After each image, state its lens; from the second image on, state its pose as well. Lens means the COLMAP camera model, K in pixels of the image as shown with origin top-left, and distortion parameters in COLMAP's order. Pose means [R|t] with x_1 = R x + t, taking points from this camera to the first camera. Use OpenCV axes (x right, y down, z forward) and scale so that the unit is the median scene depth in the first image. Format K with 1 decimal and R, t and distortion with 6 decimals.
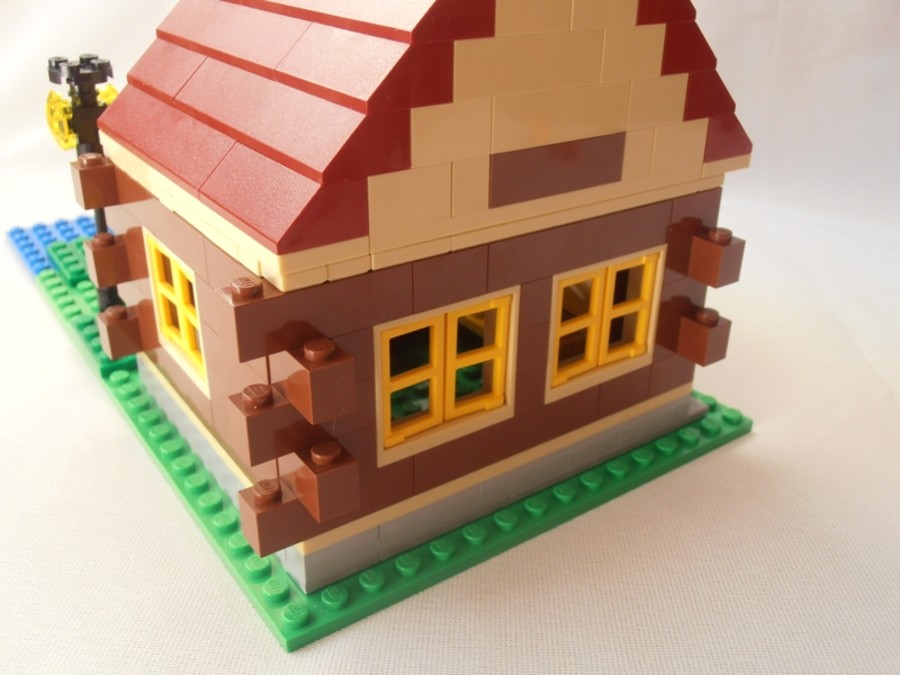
lens RADIAL K [[875.7, 0, 452.3], [0, 875.7, 335.2], [0, 0, 1]] dist [-0.056383, 0.027417]
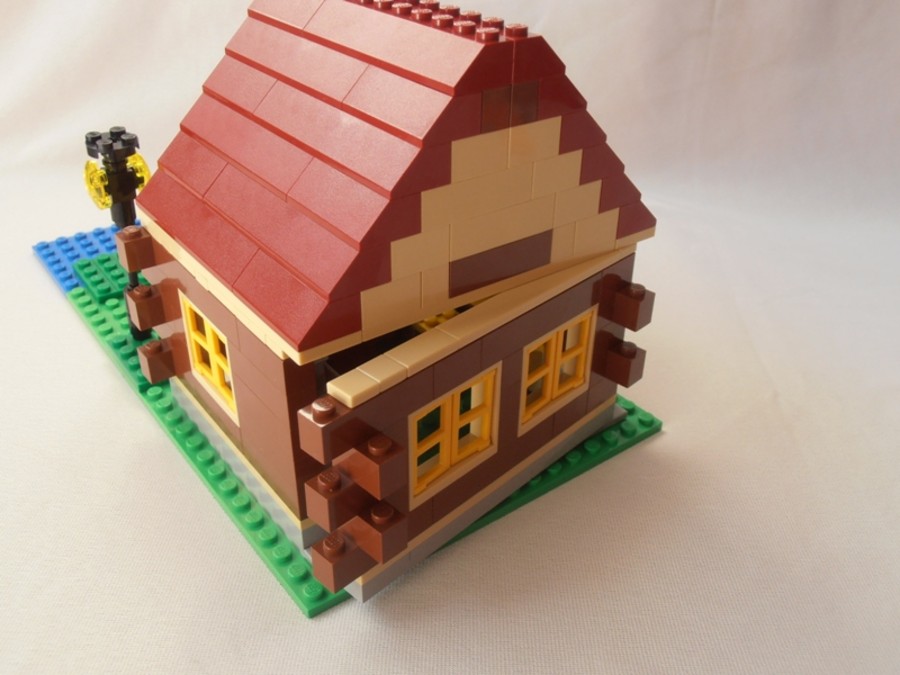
lens RADIAL K [[875.7, 0, 452.3], [0, 875.7, 335.2], [0, 0, 1]] dist [-0.056383, 0.027417]
pose [[0.999485, -0.016160, 0.027739, 0.006607], [0.013651, 0.995994, 0.088368, -0.160032], [-0.029055, -0.087943, 0.995702, -0.274179]]
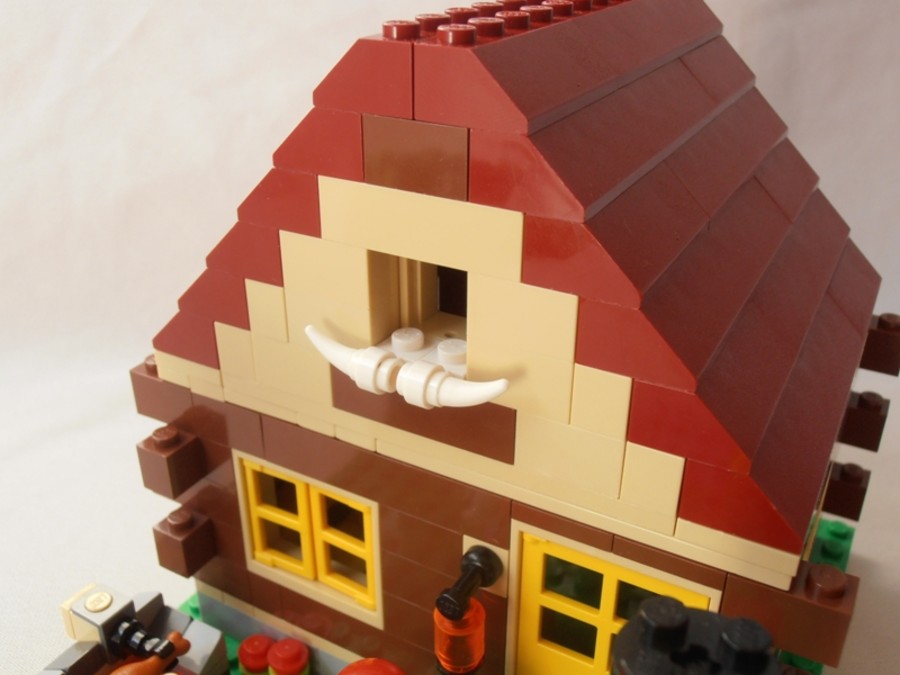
lens RADIAL K [[875.7, 0, 452.3], [0, 875.7, 335.2], [0, 0, 1]] dist [-0.056383, 0.027417]
pose [[0.429294, 0.397977, -0.810753, 0.628252], [-0.404764, 0.887261, 0.221210, -0.359586], [0.807386, 0.233200, 0.541983, 0.448630]]
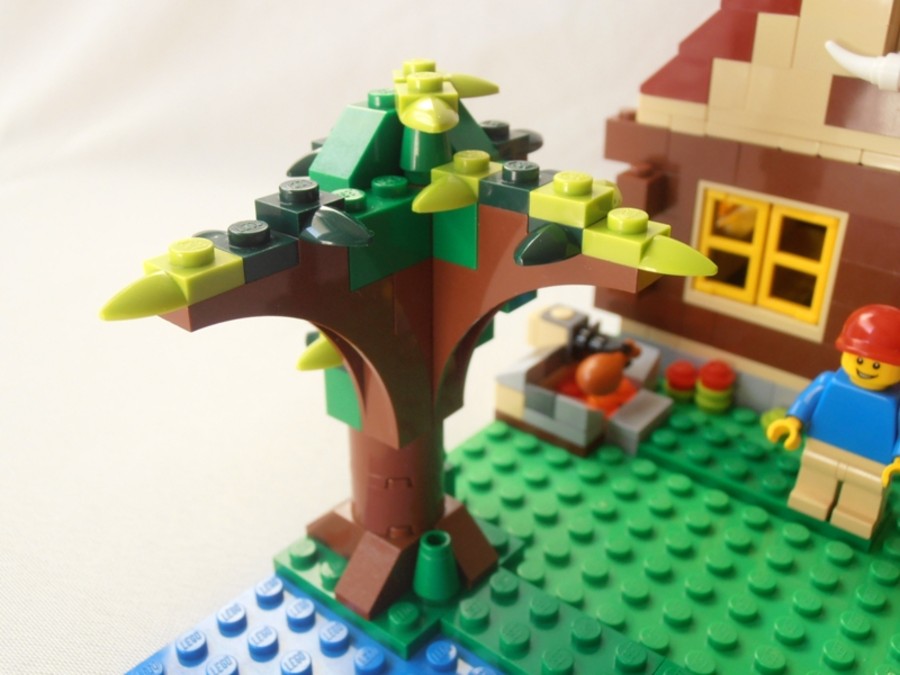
lens RADIAL K [[875.7, 0, 452.3], [0, 875.7, 335.2], [0, 0, 1]] dist [-0.056383, 0.027417]
pose [[0.258325, 0.441935, -0.859047, 0.752442], [-0.428754, 0.849301, 0.307990, -0.040777], [0.865701, 0.288759, 0.408877, 0.170226]]
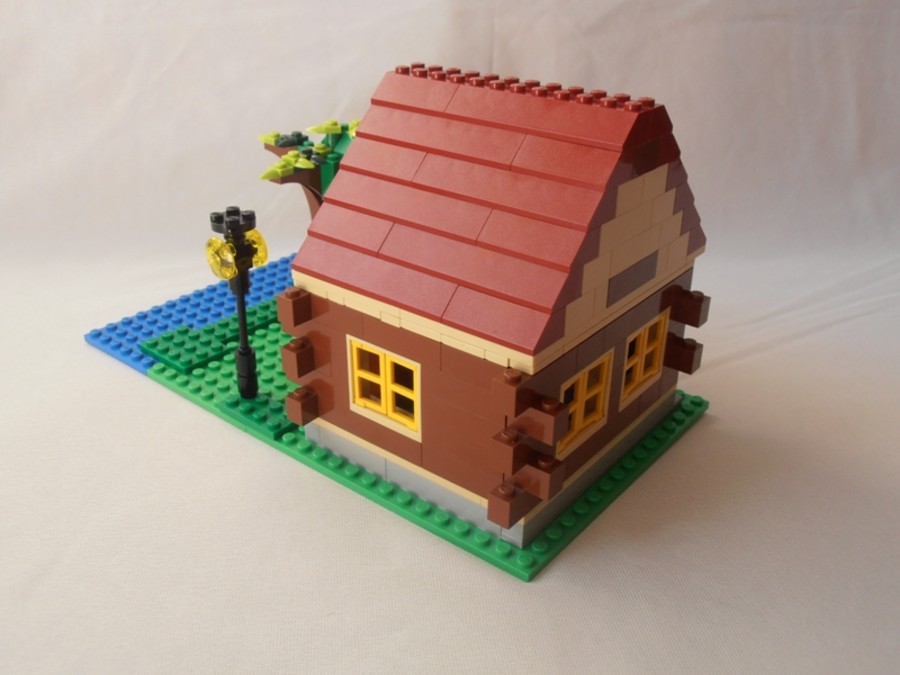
lens RADIAL K [[879.4, 0, 469.4], [0, 879.4, 373.2], [0, 0, 1]] dist [-0.118674, 0.002743]
pose [[0.956734, -0.141905, 0.254015, -0.526522], [0.129093, 0.989400, 0.066504, -0.129154], [-0.260759, -0.030836, 0.964911, -0.479518]]
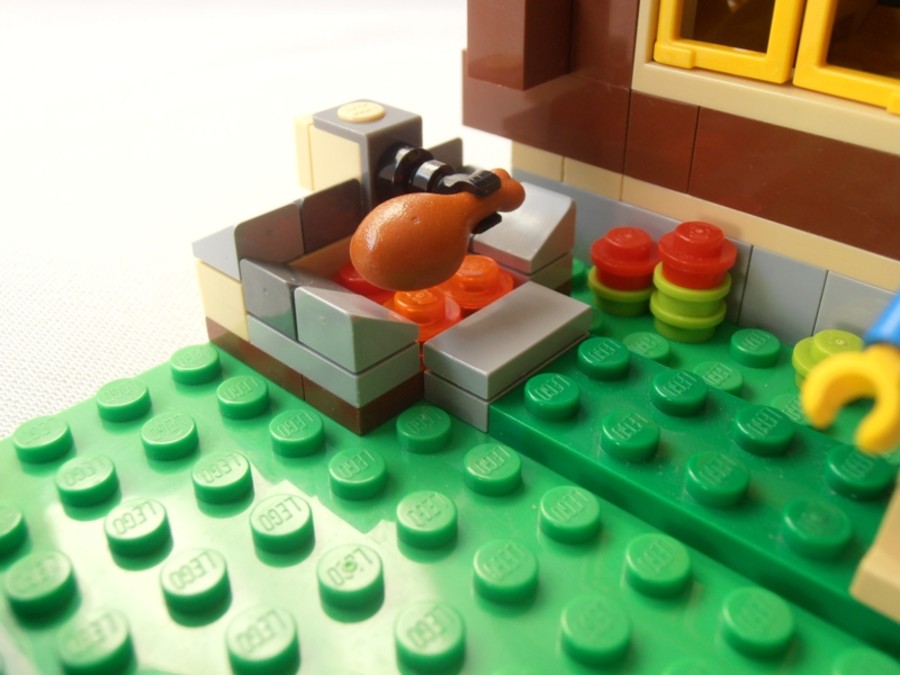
lens RADIAL K [[875.7, 0, 452.3], [0, 875.7, 335.2], [0, 0, 1]] dist [-0.056383, 0.027417]
pose [[0.212547, 0.513282, -0.831484, 0.360443], [-0.429320, 0.813451, 0.392406, 0.088282], [0.877786, 0.273567, 0.393259, 0.579294]]
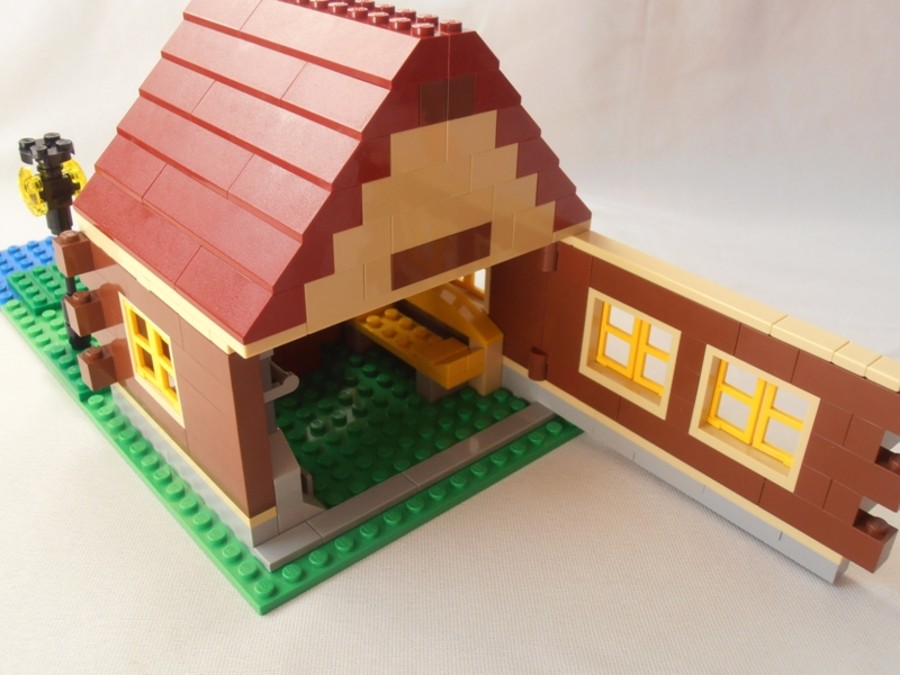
lens RADIAL K [[875.7, 0, 452.3], [0, 875.7, 335.2], [0, 0, 1]] dist [-0.056383, 0.027417]
pose [[0.994413, -0.044756, 0.095604, 0.001154], [0.038128, 0.996813, 0.070065, -0.128959], [-0.098435, -0.066028, 0.992951, -0.293117]]
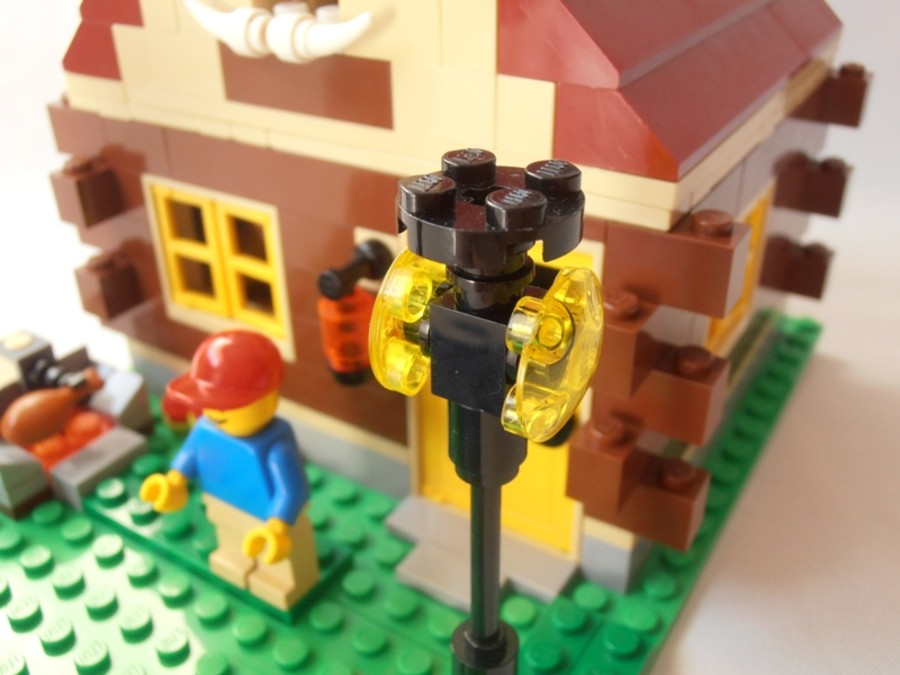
lens RADIAL K [[875.7, 0, 452.3], [0, 875.7, 335.2], [0, 0, 1]] dist [-0.056383, 0.027417]
pose [[0.382673, 0.449192, -0.807334, 0.734397], [-0.398695, 0.868583, 0.294290, -0.222759], [0.833429, 0.209262, 0.511474, 0.608157]]
